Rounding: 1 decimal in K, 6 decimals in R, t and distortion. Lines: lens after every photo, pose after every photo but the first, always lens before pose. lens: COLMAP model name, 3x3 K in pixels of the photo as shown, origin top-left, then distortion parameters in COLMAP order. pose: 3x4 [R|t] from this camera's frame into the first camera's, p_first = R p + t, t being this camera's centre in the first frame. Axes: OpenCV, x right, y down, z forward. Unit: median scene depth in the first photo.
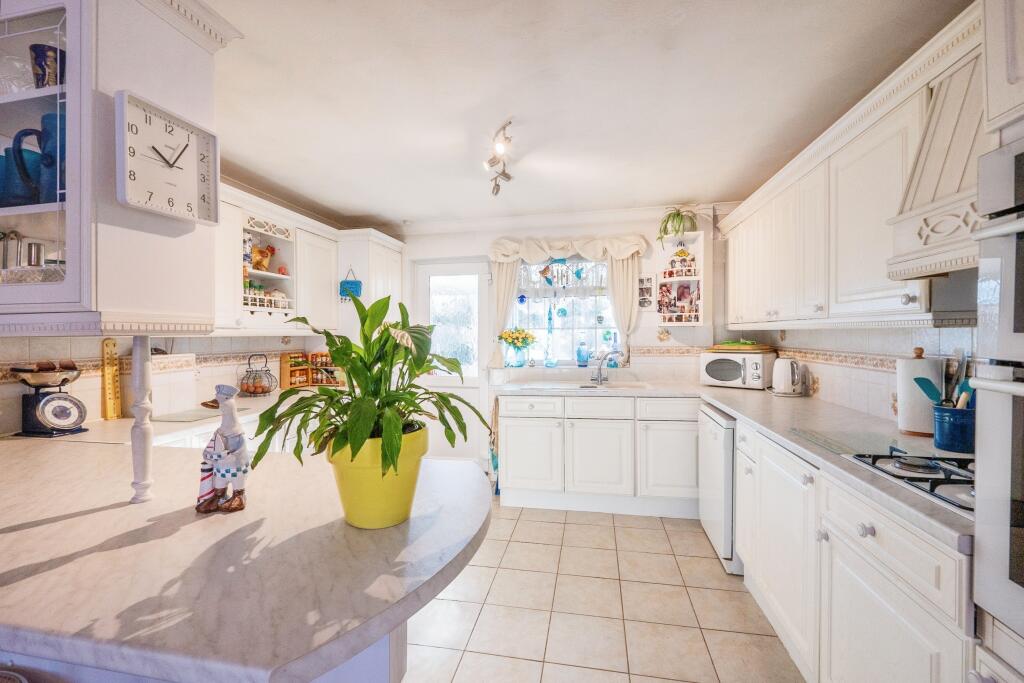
lens RADIAL K [[449.6, 0, 487.9], [0, 449.6, 340.8], [0, 0, 1]] dist [-0.002814, -0.000452]
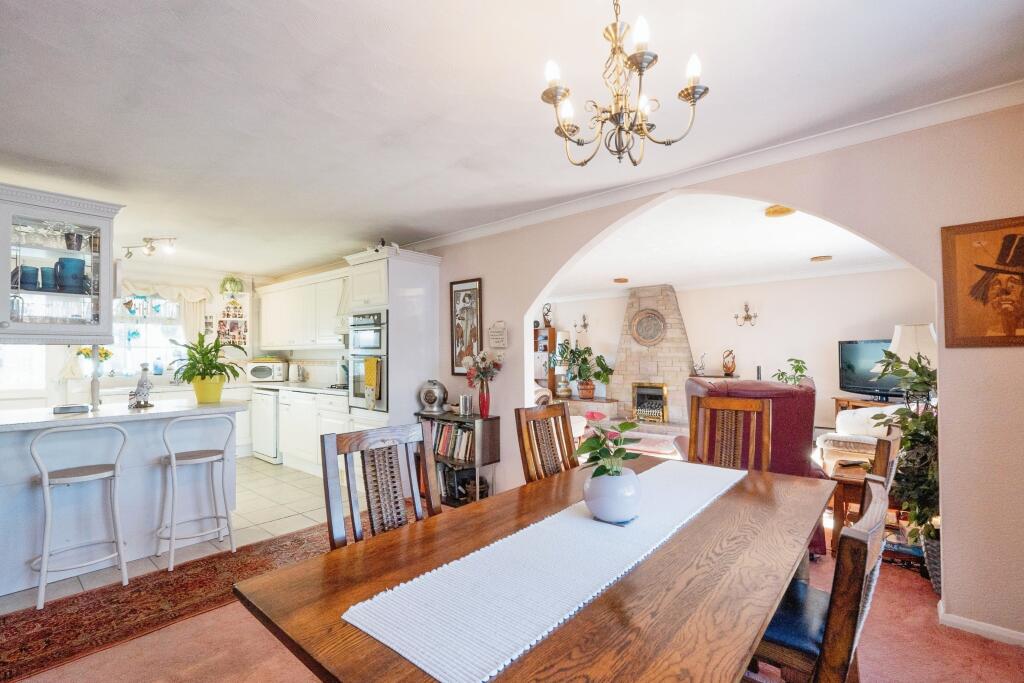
lens RADIAL K [[449.6, 0, 509.4], [0, 449.6, 351.0], [0, 0, 1]] dist [-0.002814, -0.000452]
pose [[0.454937, 0.019208, 0.890316, -0.567423], [0.011865, 0.999548, -0.027628, 0.037511], [-0.890444, 0.023133, 0.454504, -0.637567]]
